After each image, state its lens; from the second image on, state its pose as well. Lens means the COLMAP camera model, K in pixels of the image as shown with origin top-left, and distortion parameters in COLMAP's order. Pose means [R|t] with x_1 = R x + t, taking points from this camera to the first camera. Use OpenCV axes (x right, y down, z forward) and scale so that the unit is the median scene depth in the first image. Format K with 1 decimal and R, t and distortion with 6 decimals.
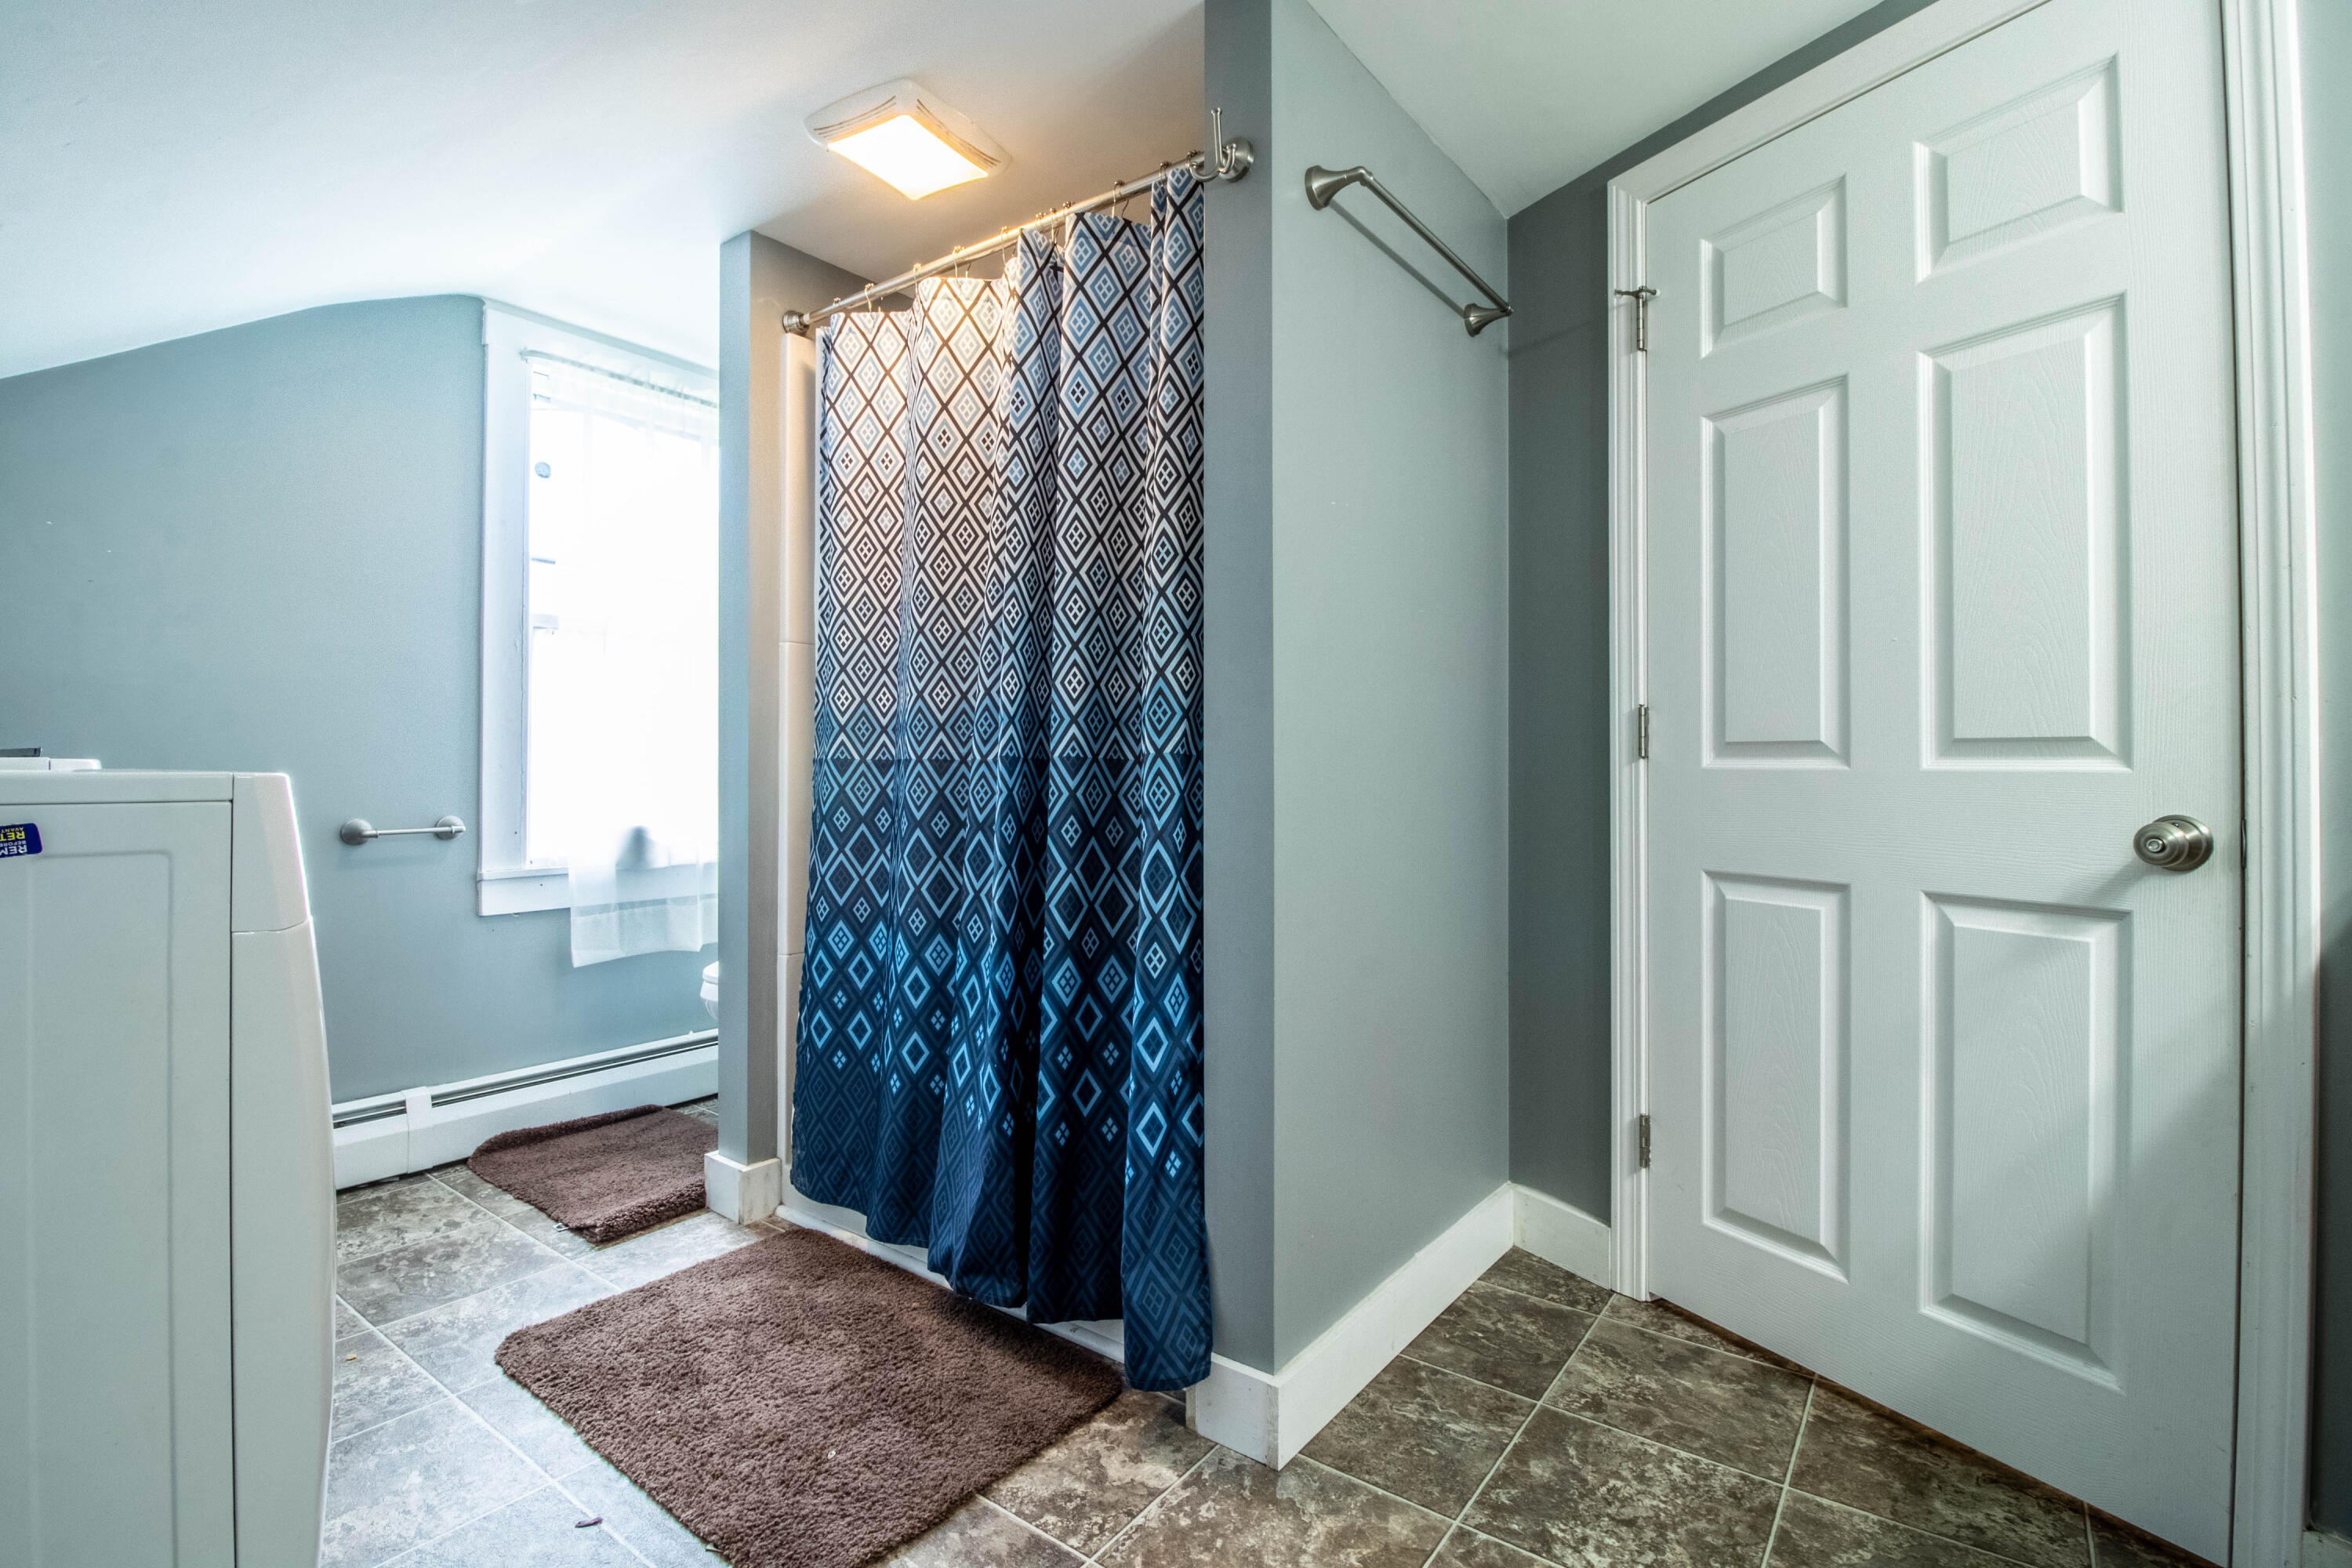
lens RADIAL K [[1088.3, 0, 1176.3], [0, 1088.3, 768.3], [0, 0, 1]] dist [-0.011535, -0.006556]
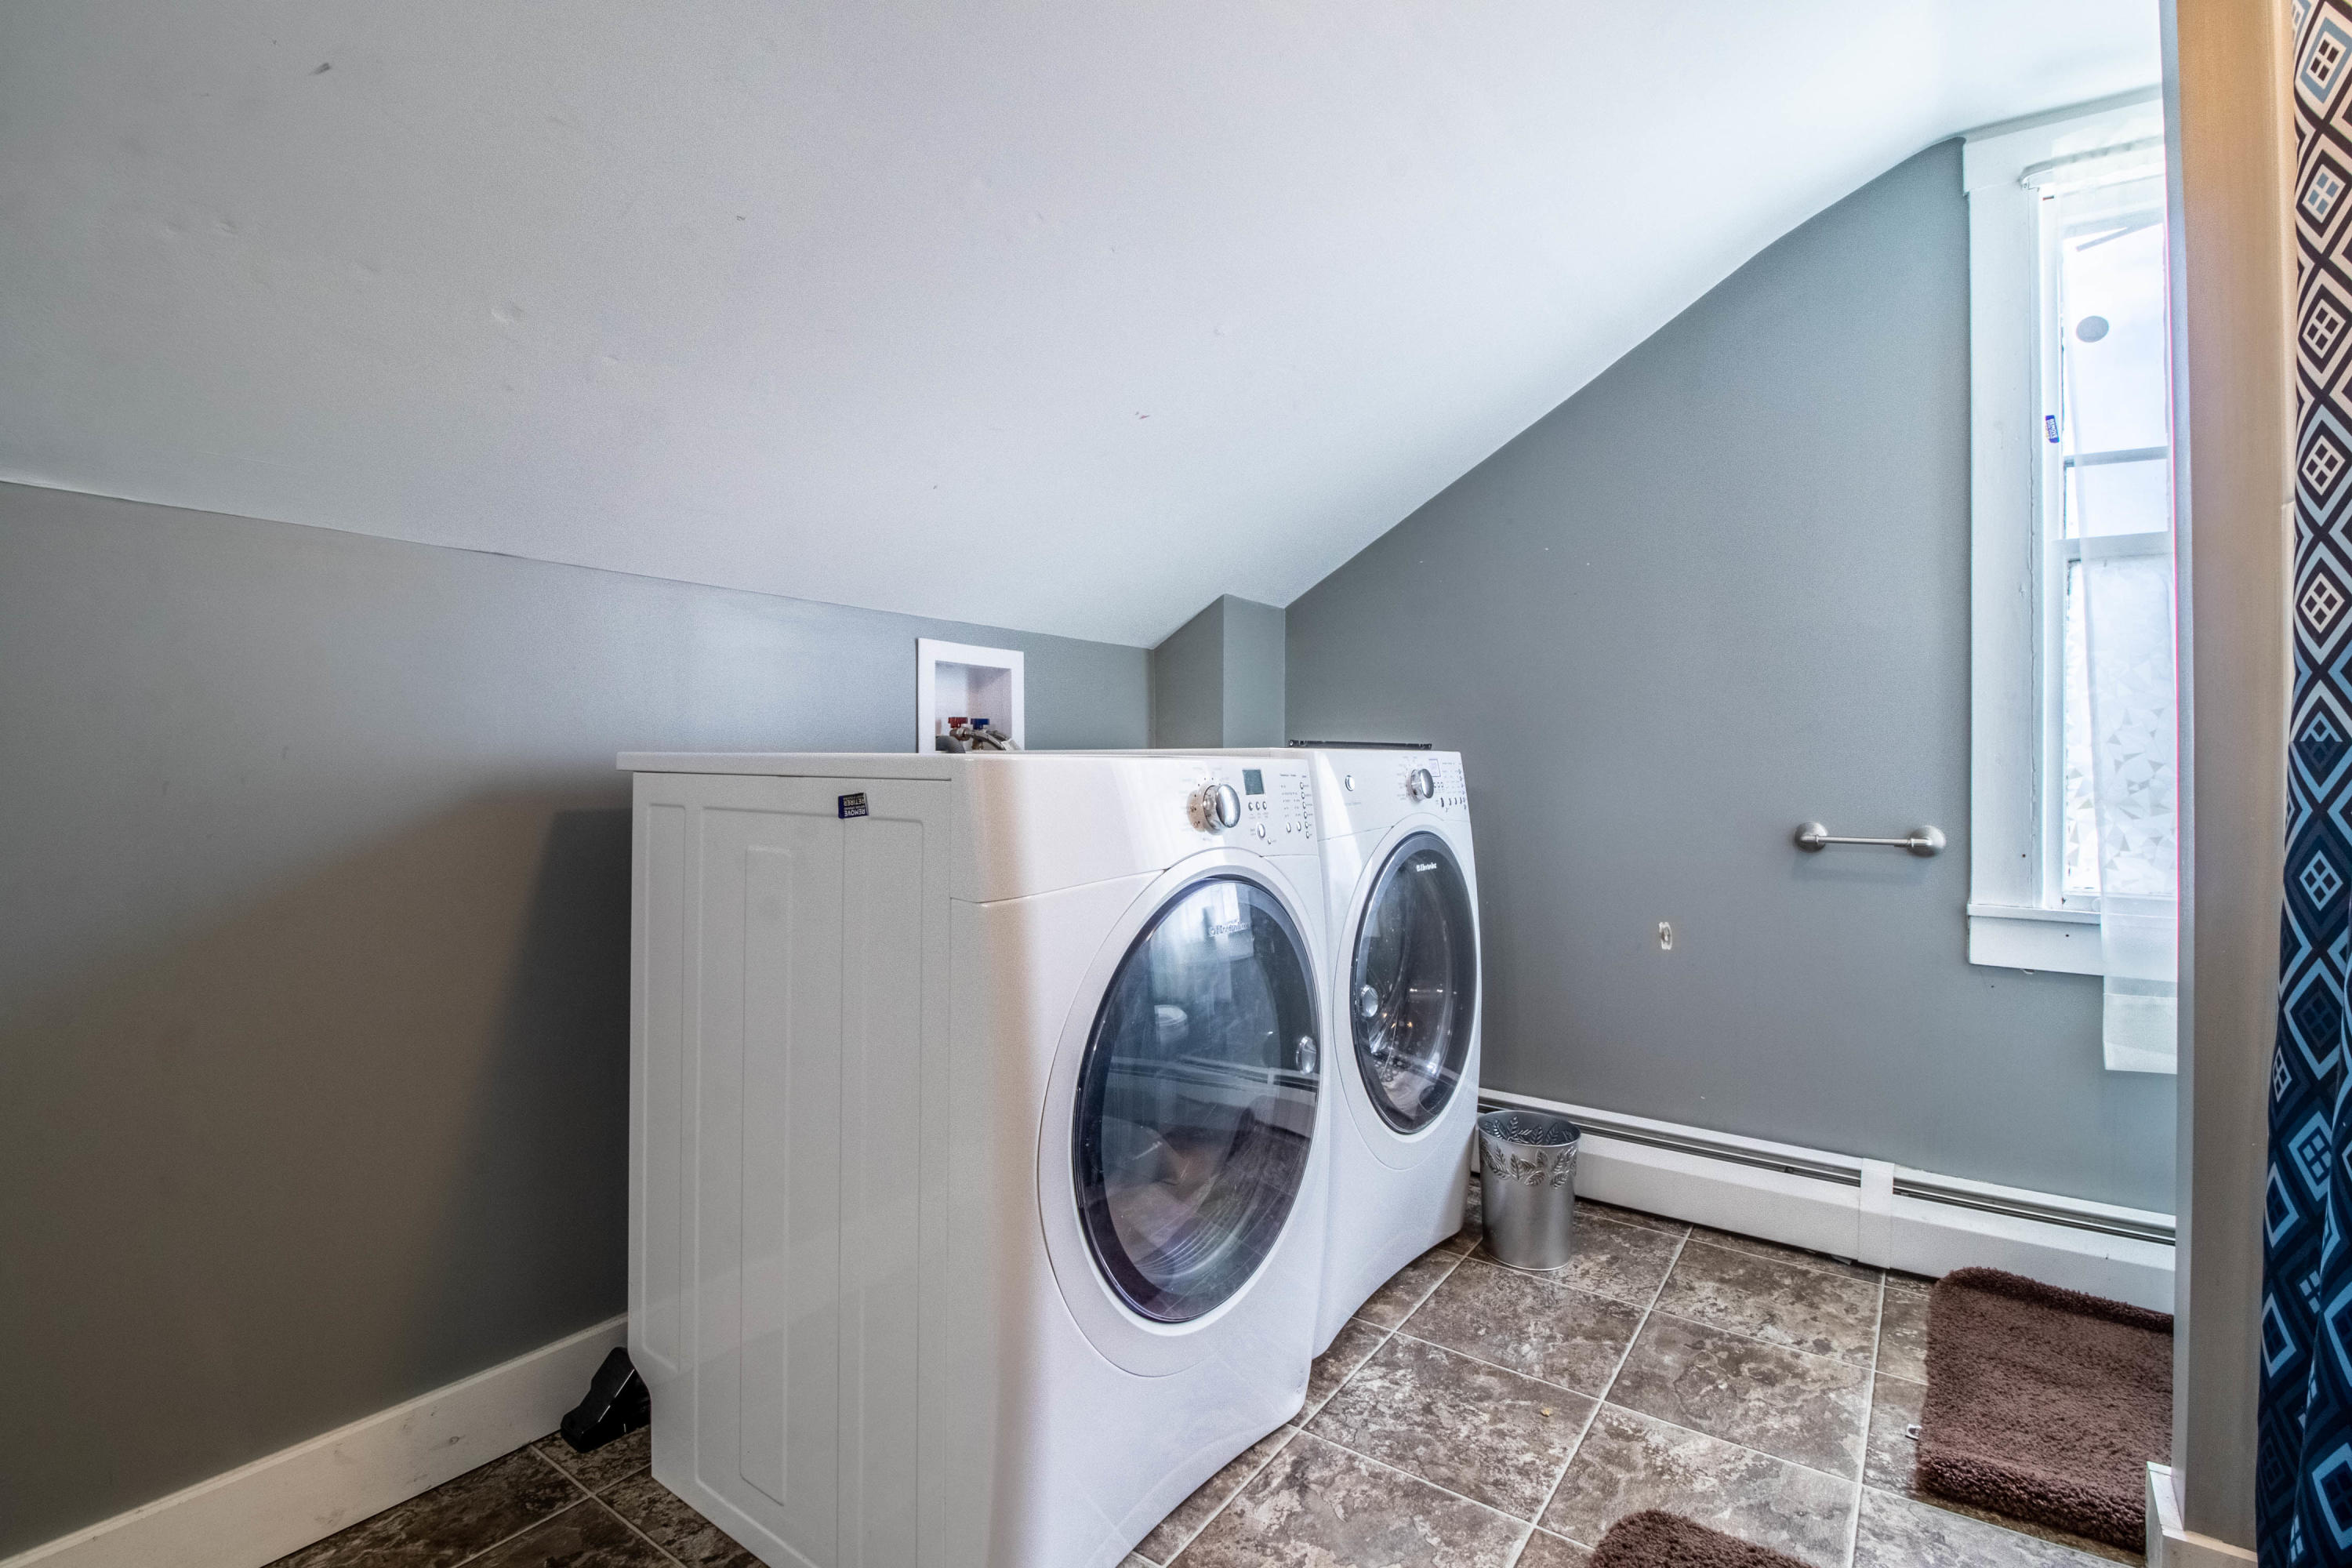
lens RADIAL K [[1088.3, 0, 1174.4], [0, 1088.3, 765.3], [0, 0, 1]] dist [-0.011535, -0.006556]
pose [[0.014243, 0.002381, -0.999896, 0.092969], [-0.009346, 0.999954, 0.002248, 0.003917], [0.999855, 0.009313, 0.014264, 0.467327]]
